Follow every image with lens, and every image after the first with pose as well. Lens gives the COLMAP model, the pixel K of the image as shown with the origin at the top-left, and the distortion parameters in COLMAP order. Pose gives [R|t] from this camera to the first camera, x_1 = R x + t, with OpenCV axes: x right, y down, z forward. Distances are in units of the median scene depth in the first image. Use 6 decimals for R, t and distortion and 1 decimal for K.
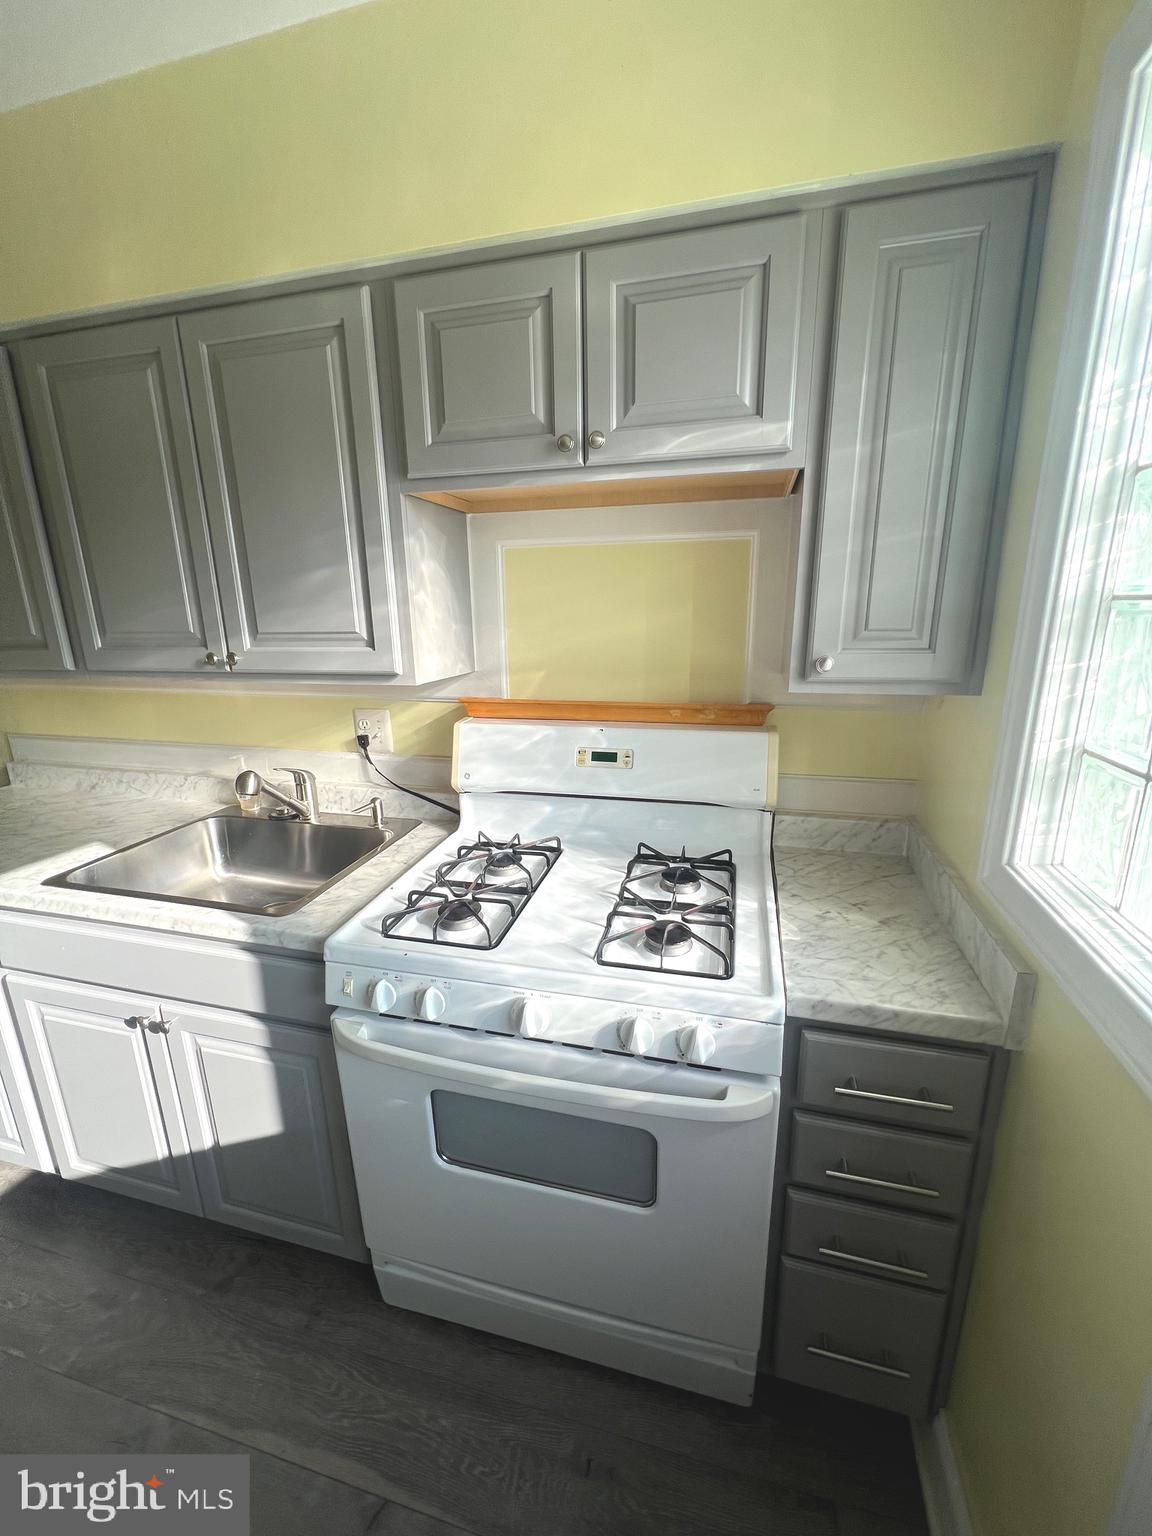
lens RADIAL K [[615.0, 0, 576.2], [0, 615.0, 769.1], [0, 0, 1]] dist [-0.006113, 0.000980]
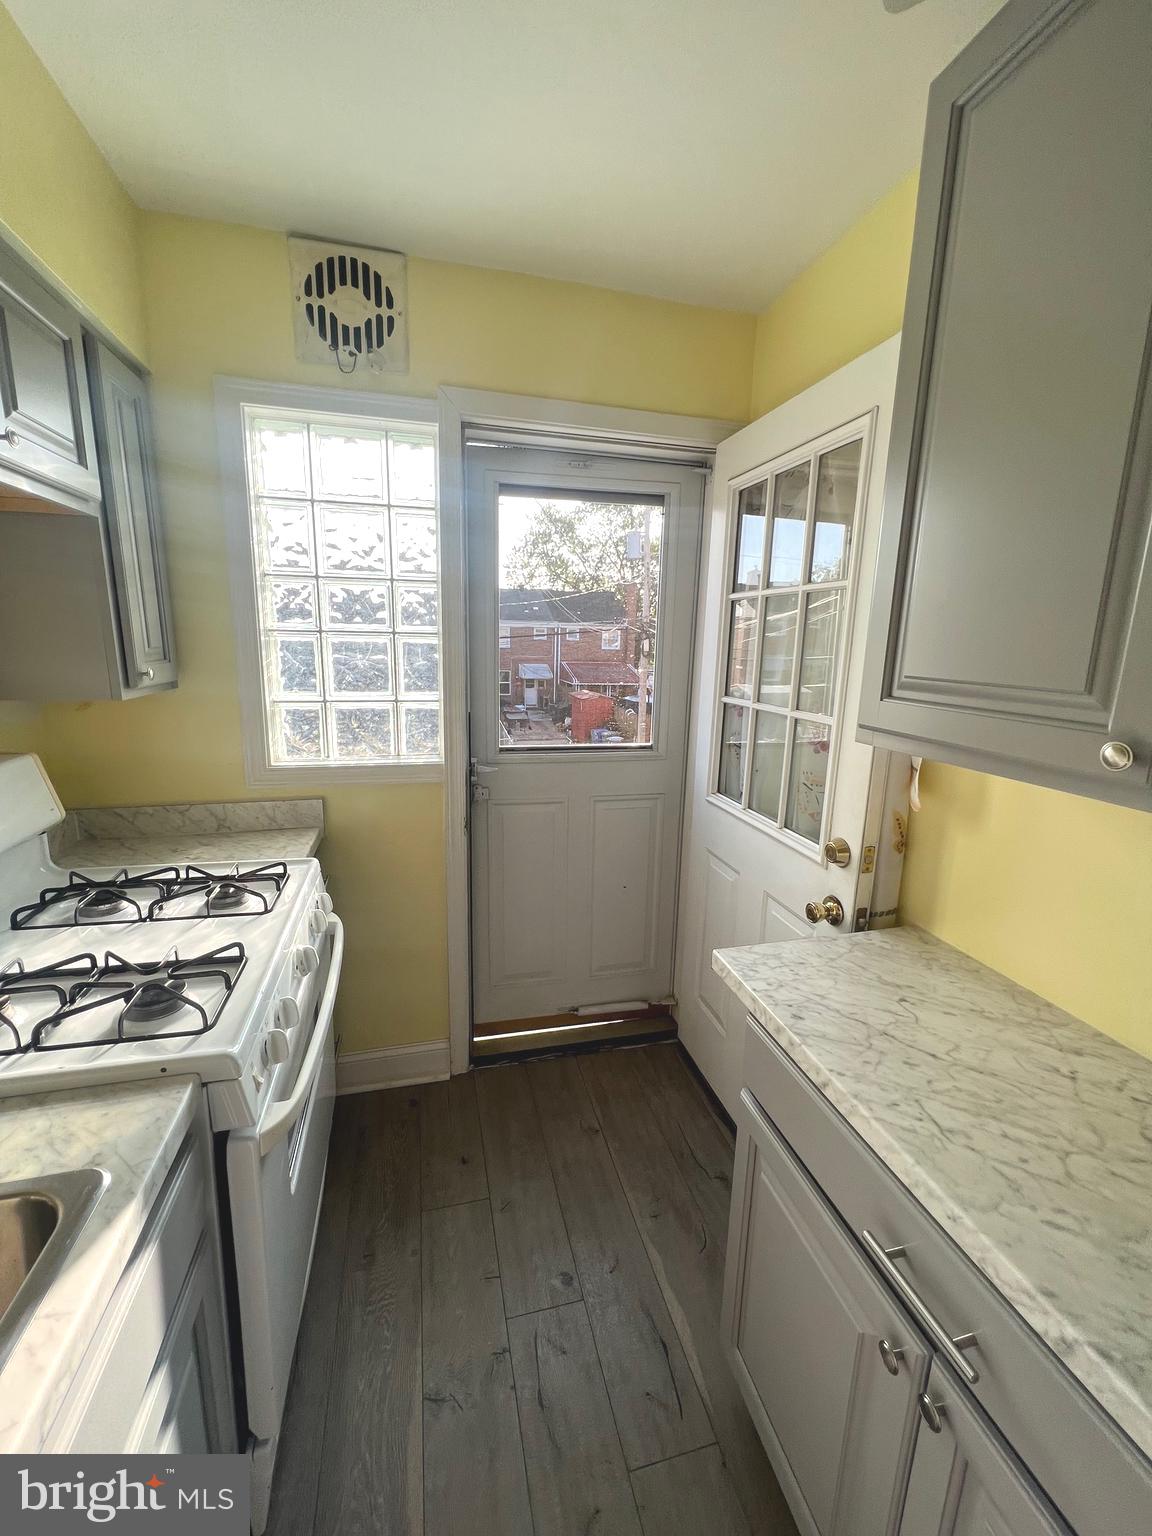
lens RADIAL K [[615.0, 0, 576.2], [0, 615.0, 766.1], [0, 0, 1]] dist [-0.006113, 0.000980]
pose [[-0.488040, -0.172568, 0.855592, -1.044156], [0.204921, 0.930206, 0.304507, -0.173588], [-0.848425, 0.323940, -0.418615, 0.725540]]
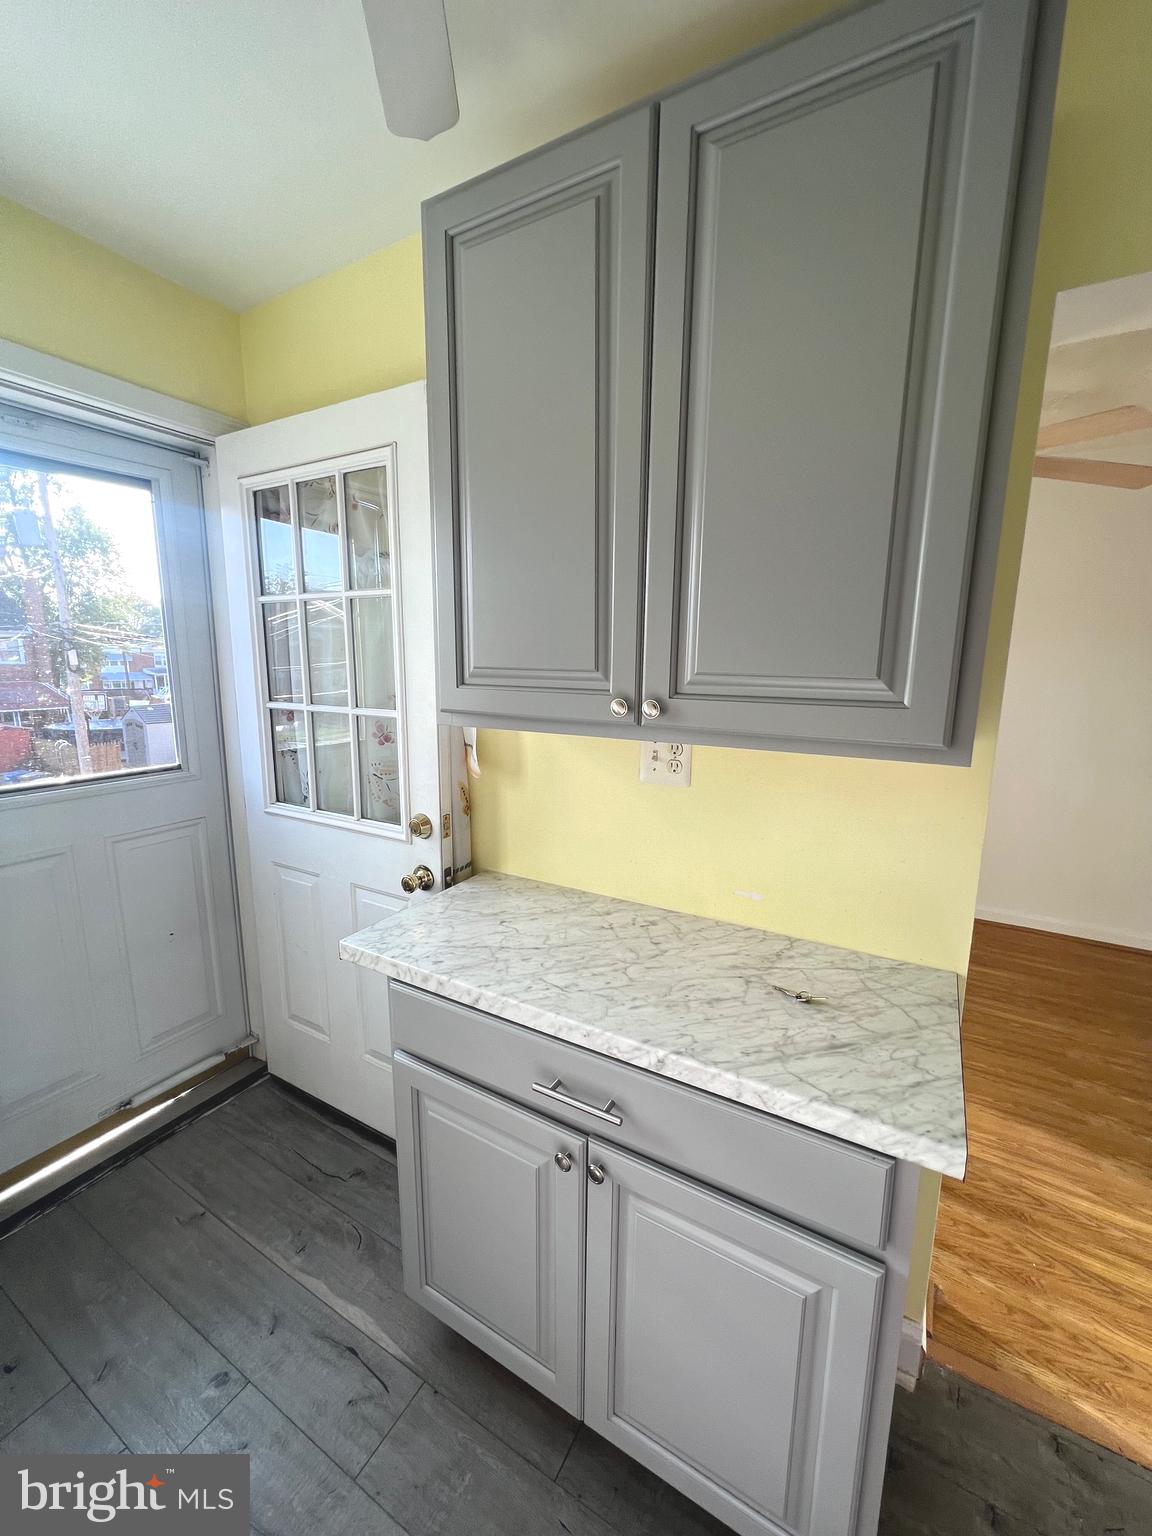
lens RADIAL K [[615.0, 0, 578.1], [0, 615.0, 765.9], [0, 0, 1]] dist [-0.006113, 0.000980]
pose [[-0.965052, -0.039959, 0.258994, -1.003161], [0.070981, 0.911504, 0.405121, -0.195610], [-0.252262, 0.409346, -0.876812, 0.859486]]
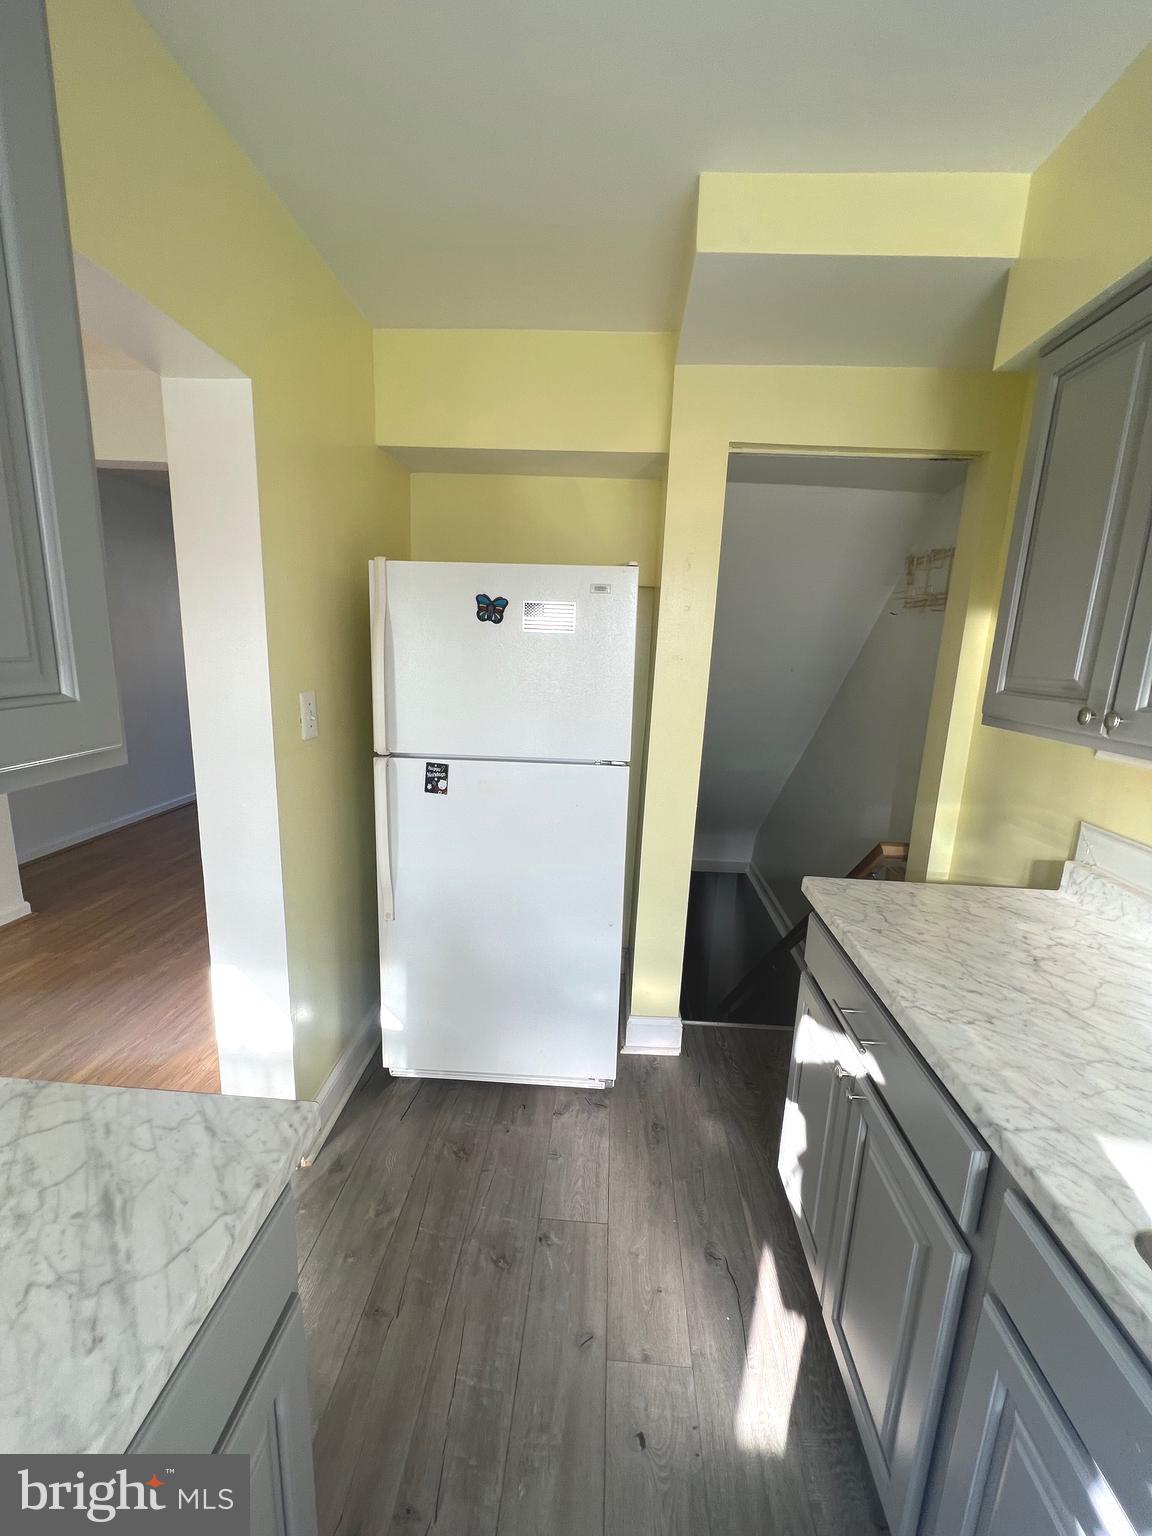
lens RADIAL K [[615.0, 0, 578.4], [0, 615.0, 768.9], [0, 0, 1]] dist [-0.006113, 0.000980]
pose [[0.197407, 0.217417, -0.955908, -0.734358], [-0.283491, 0.946095, 0.156641, -0.113168], [0.938437, 0.240069, 0.248402, 0.520267]]
